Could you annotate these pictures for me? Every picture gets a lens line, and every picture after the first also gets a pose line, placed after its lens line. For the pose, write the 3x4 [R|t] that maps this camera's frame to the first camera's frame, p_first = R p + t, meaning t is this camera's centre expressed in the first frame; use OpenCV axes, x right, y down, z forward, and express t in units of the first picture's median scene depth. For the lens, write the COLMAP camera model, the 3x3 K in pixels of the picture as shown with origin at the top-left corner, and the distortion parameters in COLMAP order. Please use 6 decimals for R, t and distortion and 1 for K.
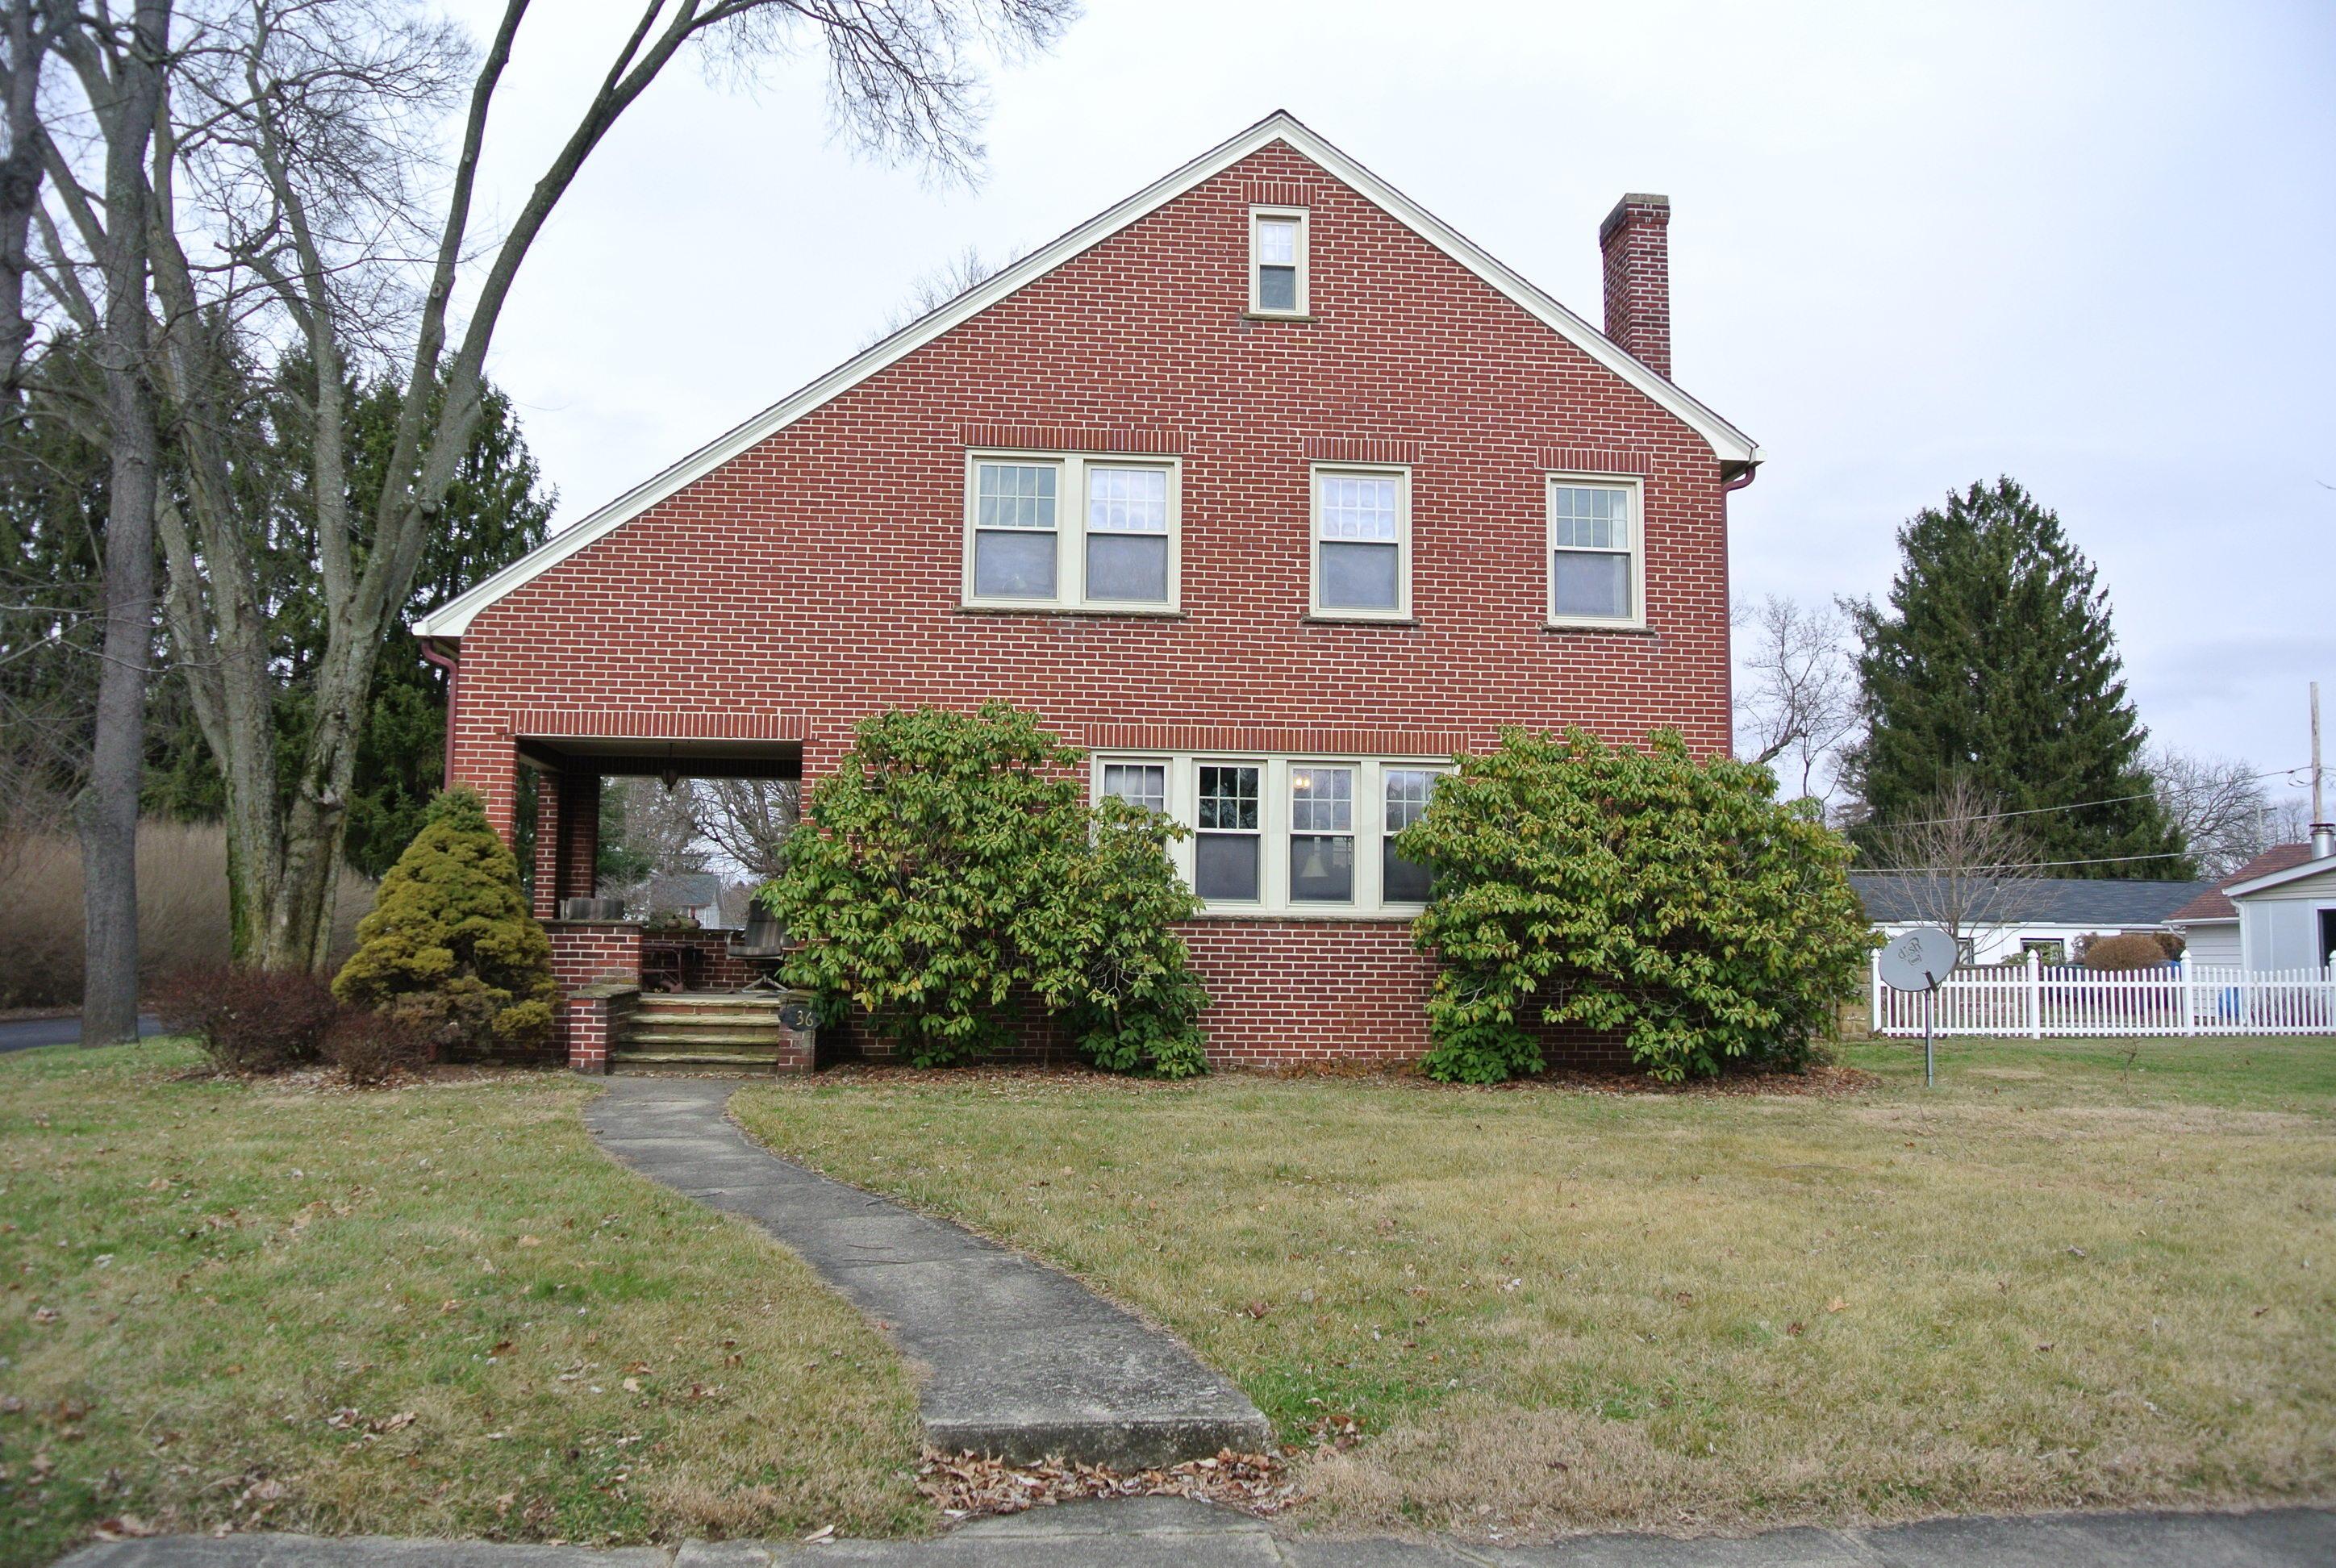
lens RADIAL K [[1815.2, 0, 1168.0], [0, 1815.2, 784.0], [0, 0, 1]] dist [-0.087057, -0.000985]
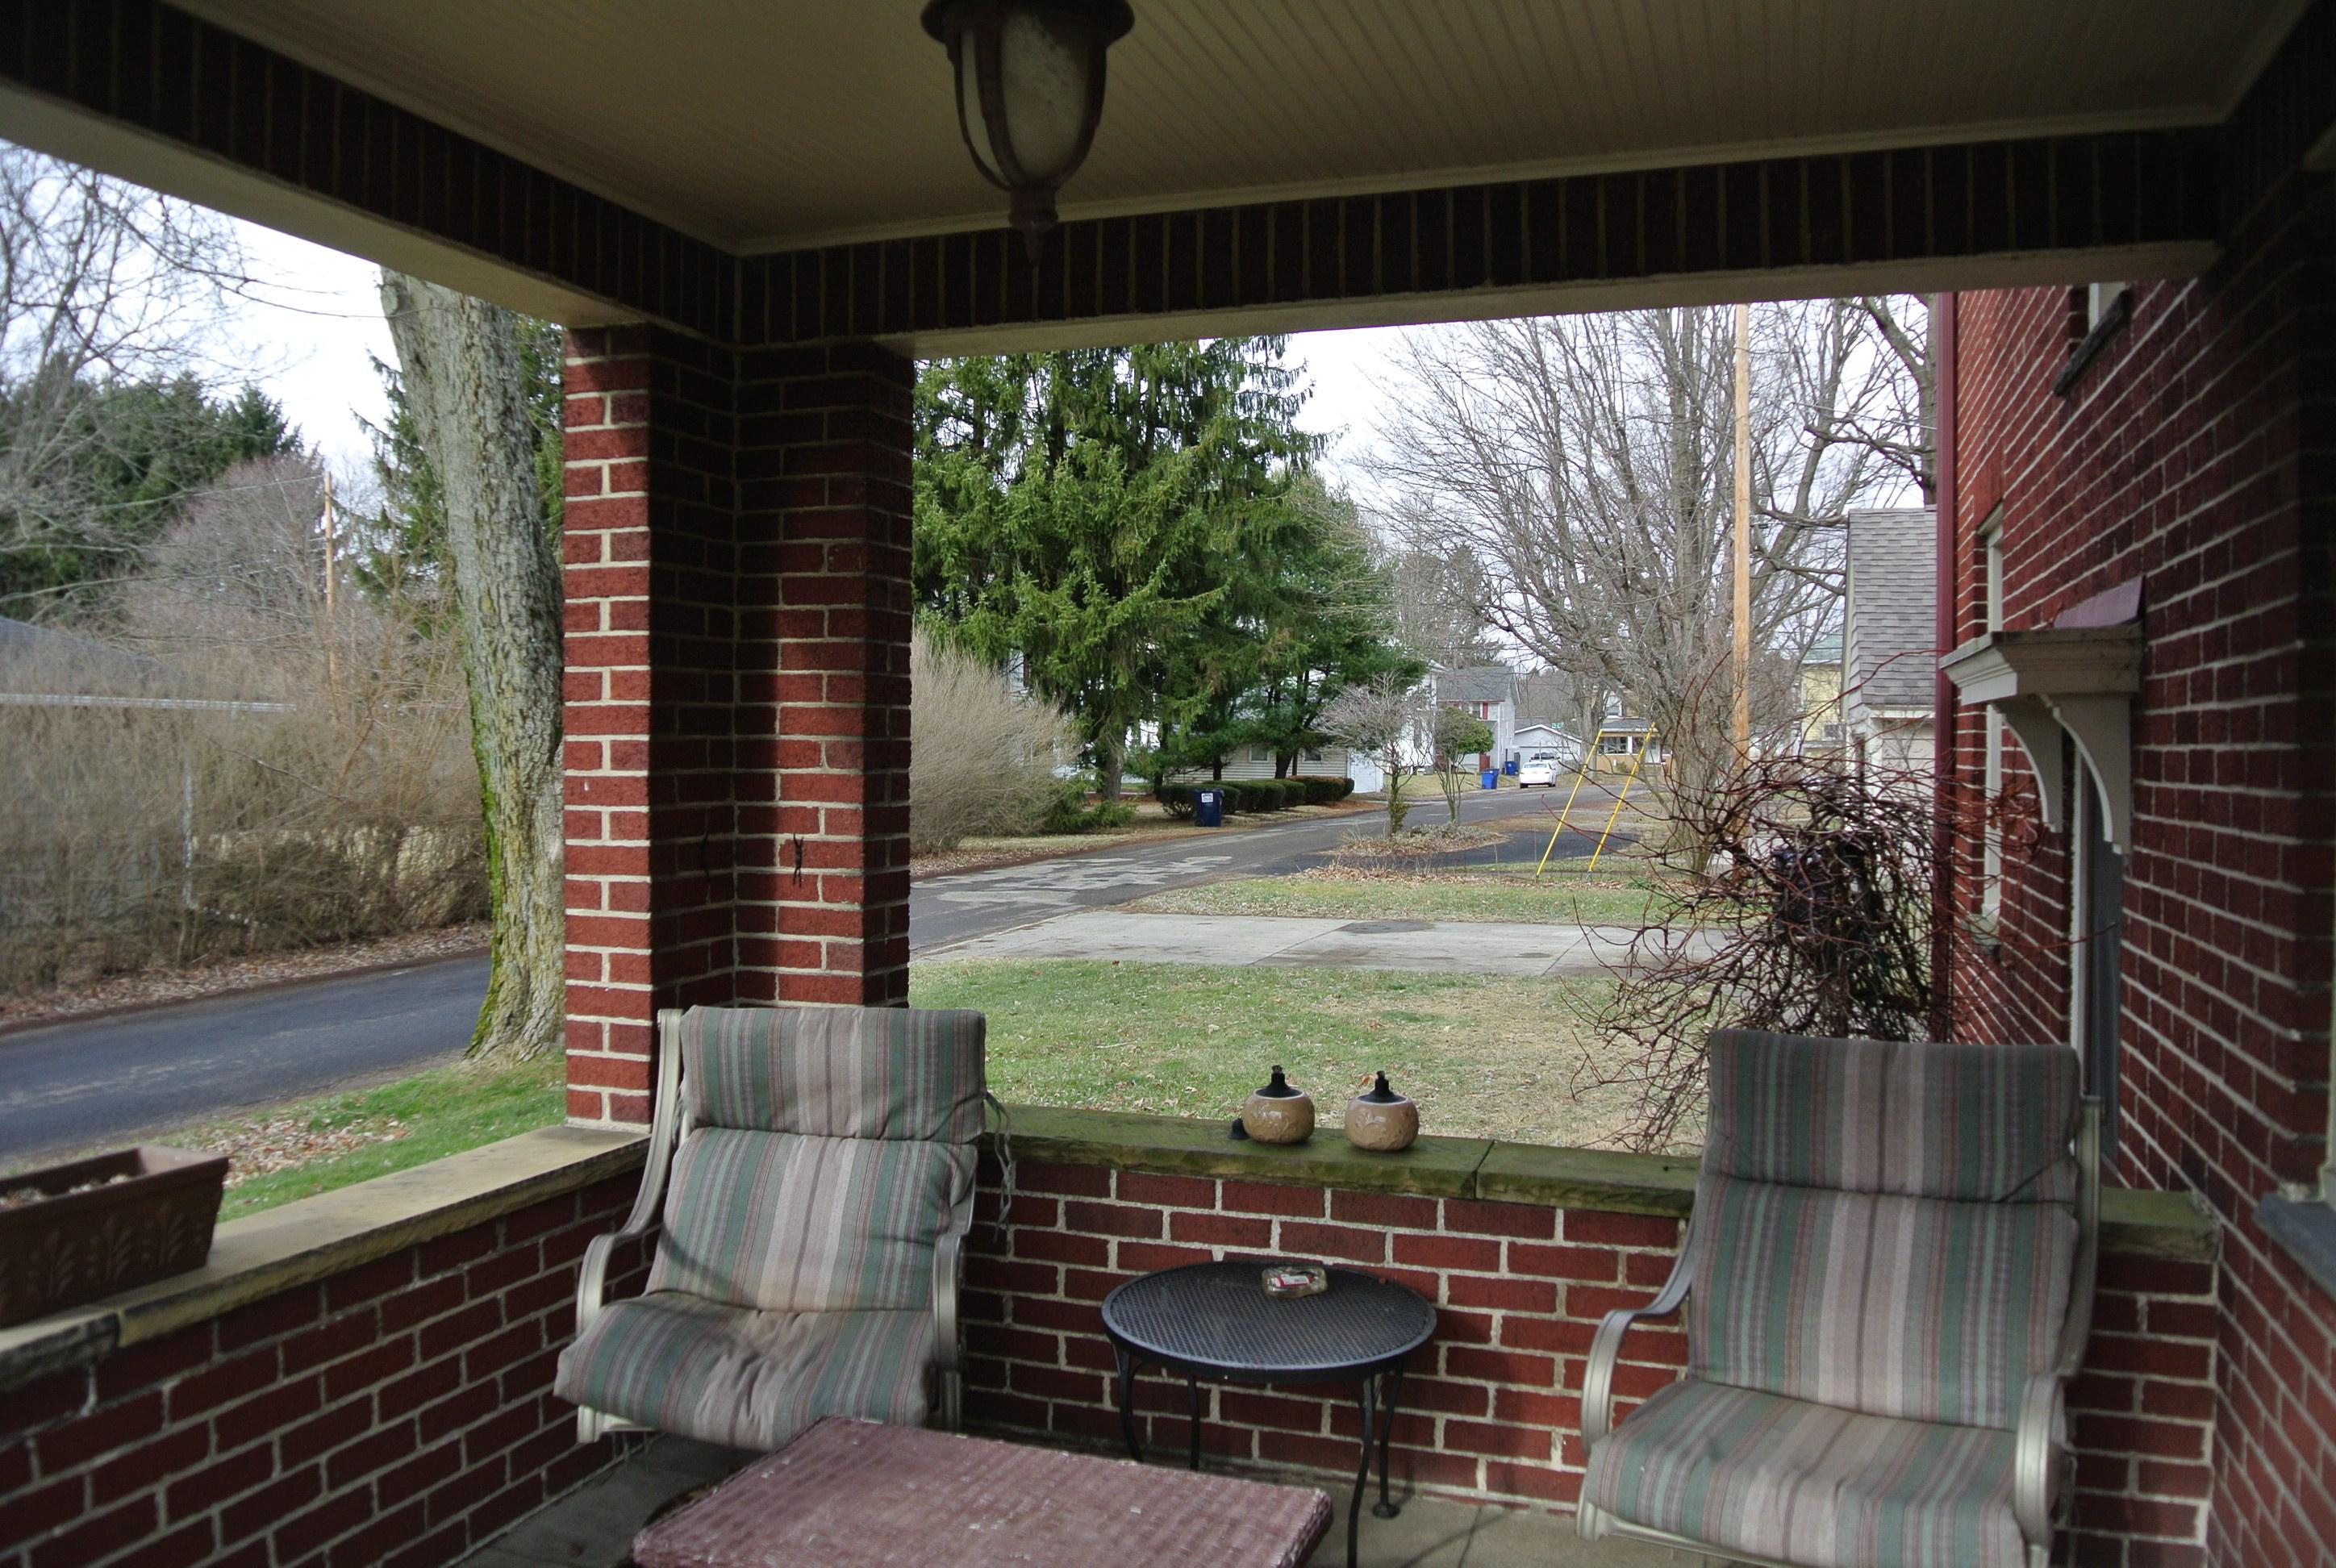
lens RADIAL K [[1815.2, 0, 1168.0], [0, 1815.2, 784.0], [0, 0, 1]] dist [-0.087057, -0.000985]
pose [[0.908024, 0.001465, -0.418916, -0.076335], [0.048088, 0.993019, 0.107706, 0.008588], [0.416150, -0.117945, 0.901614, 0.307328]]
